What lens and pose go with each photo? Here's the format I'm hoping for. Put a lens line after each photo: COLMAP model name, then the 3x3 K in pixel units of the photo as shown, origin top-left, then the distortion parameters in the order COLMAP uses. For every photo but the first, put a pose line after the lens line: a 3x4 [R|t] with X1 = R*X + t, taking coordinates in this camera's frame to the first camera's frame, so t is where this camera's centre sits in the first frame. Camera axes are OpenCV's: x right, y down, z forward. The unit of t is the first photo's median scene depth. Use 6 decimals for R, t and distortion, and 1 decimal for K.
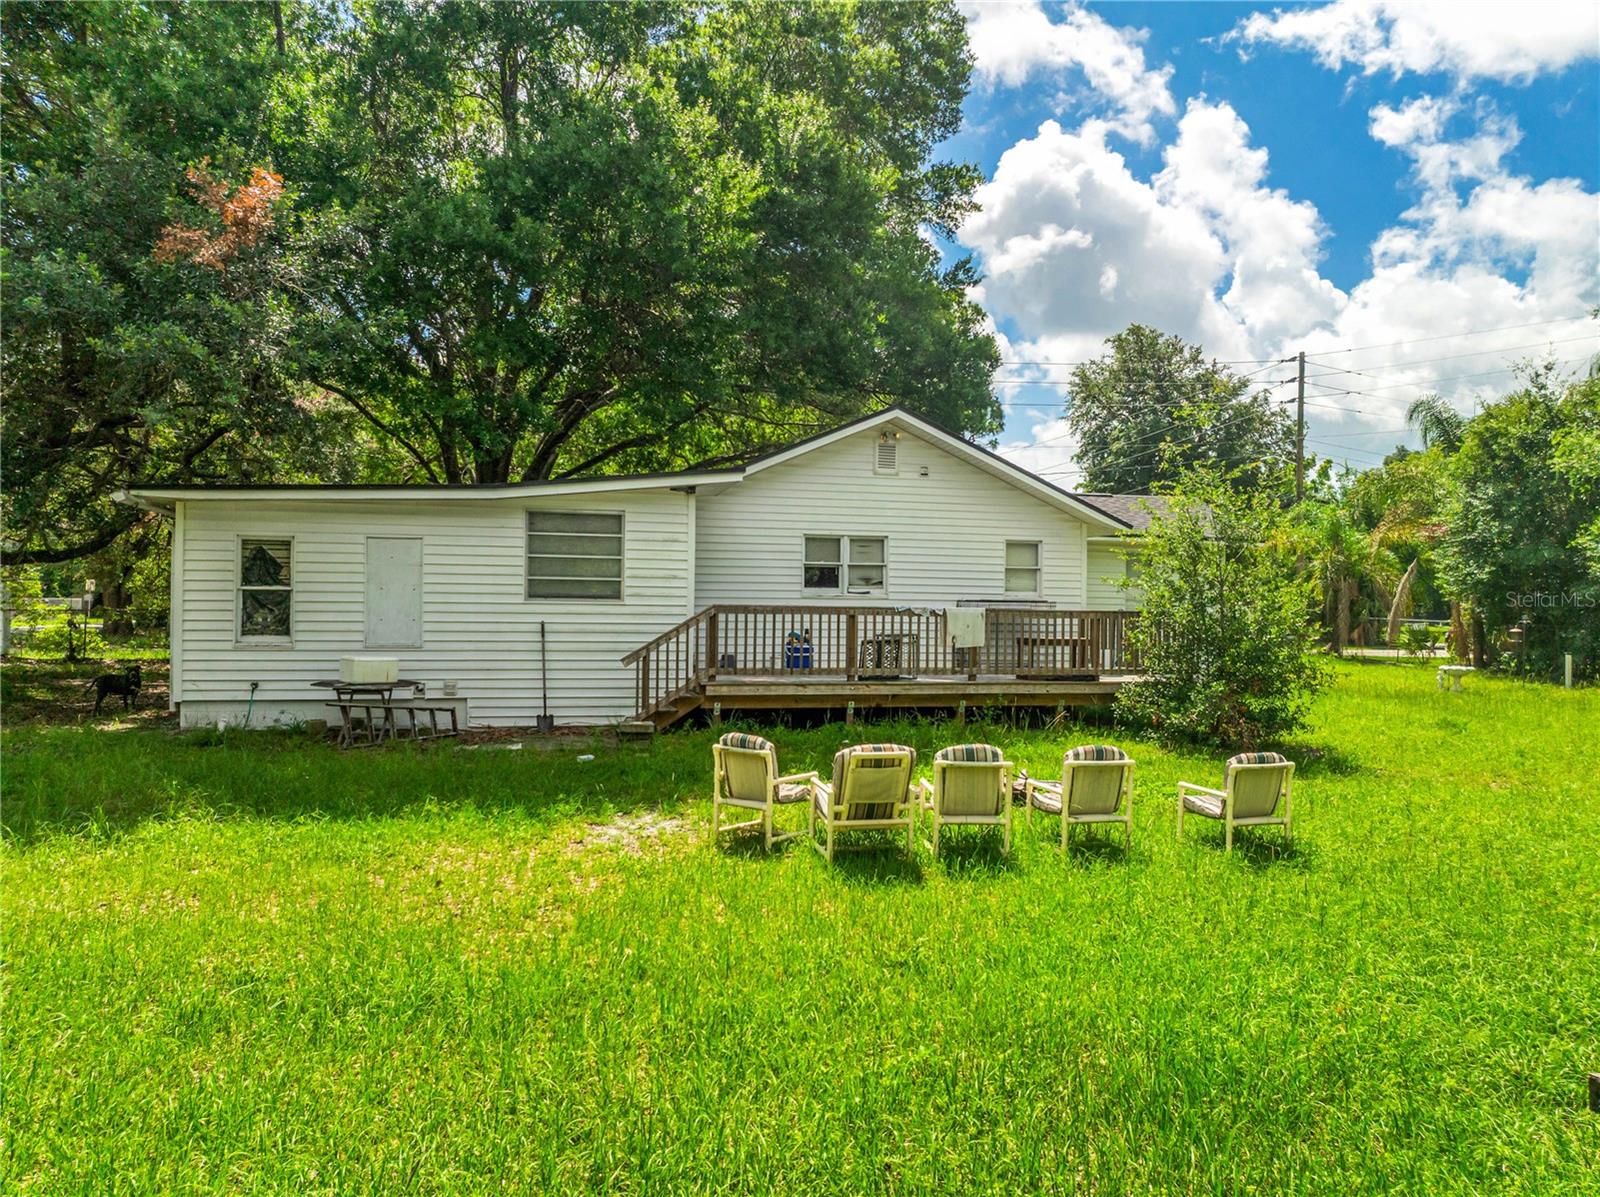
lens RADIAL K [[1178.6, 0, 800.0], [0, 1178.6, 598.5], [0, 0, 1]] dist [-0.041532, -0.005883]
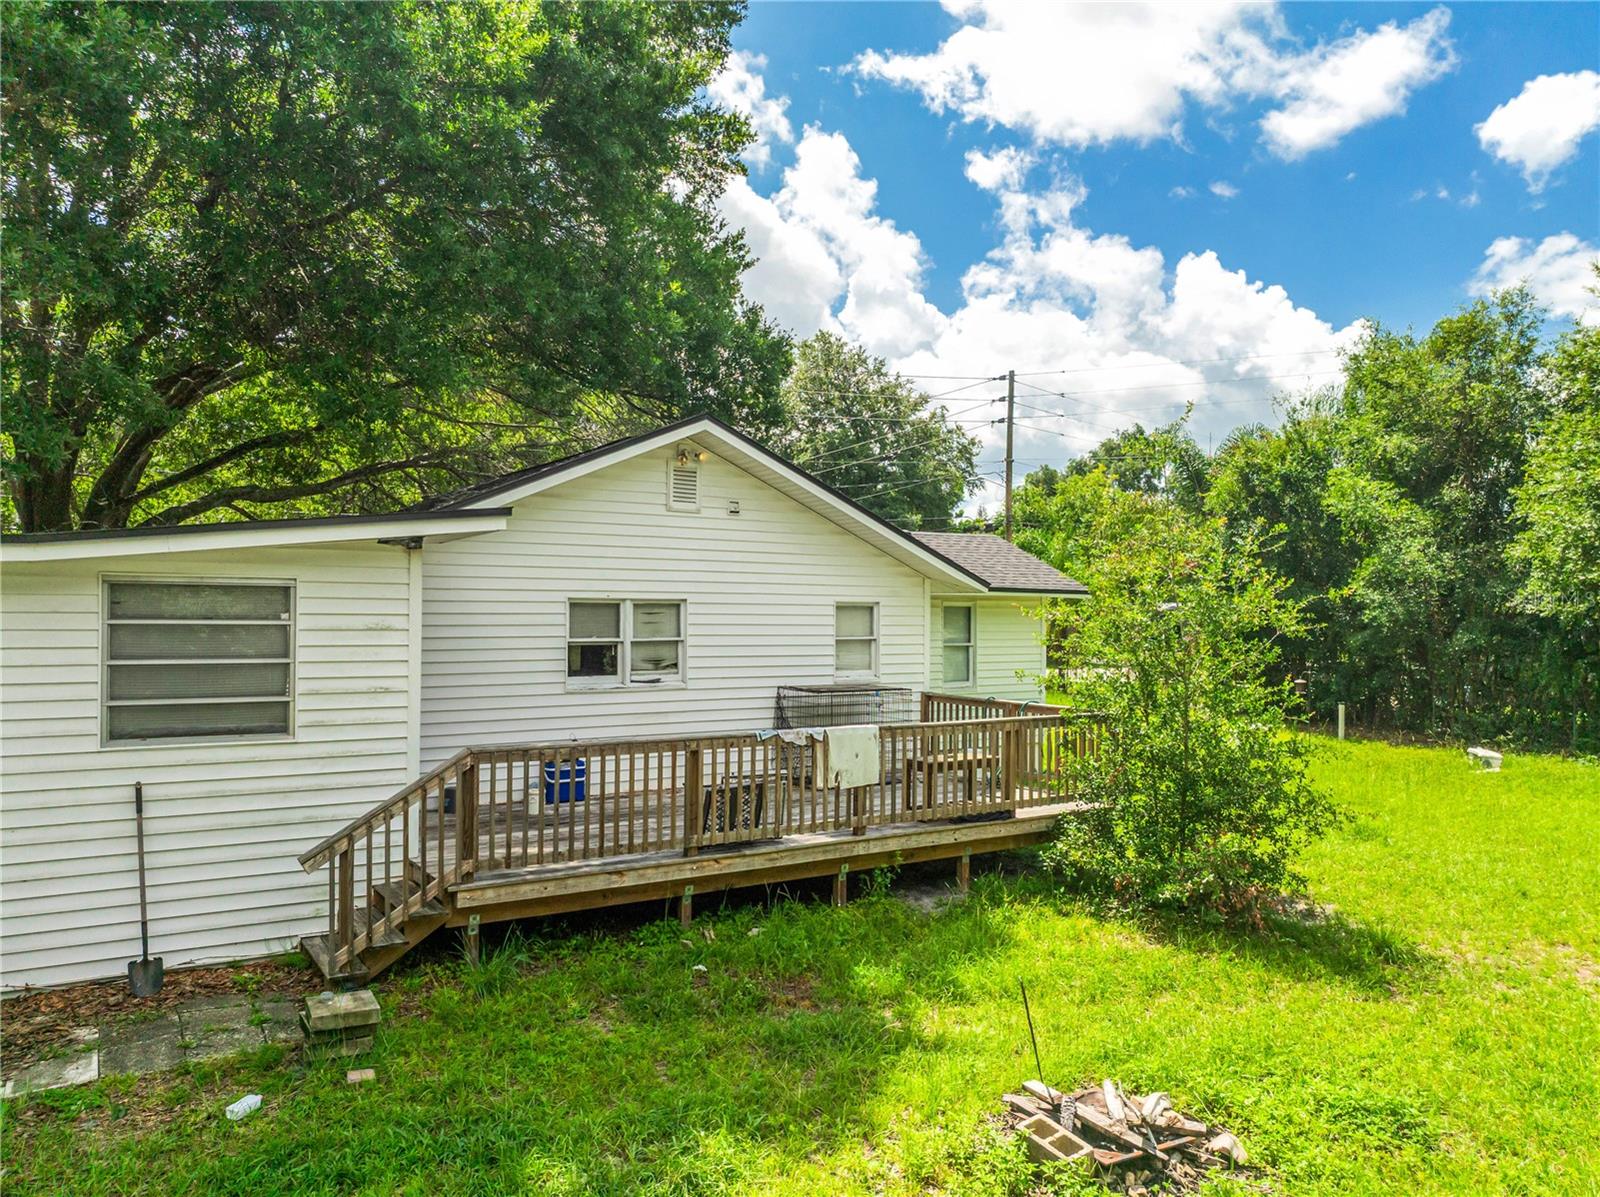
lens RADIAL K [[1134.6, 0, 800.0], [0, 1134.6, 598.5], [0, 0, 1]] dist [-0.062434, 0.037203]
pose [[0.945828, -0.001287, 0.324665, -0.083295], [-0.001092, 0.999974, 0.007145, -0.060957], [-0.324666, -0.007113, 0.945802, 0.357672]]
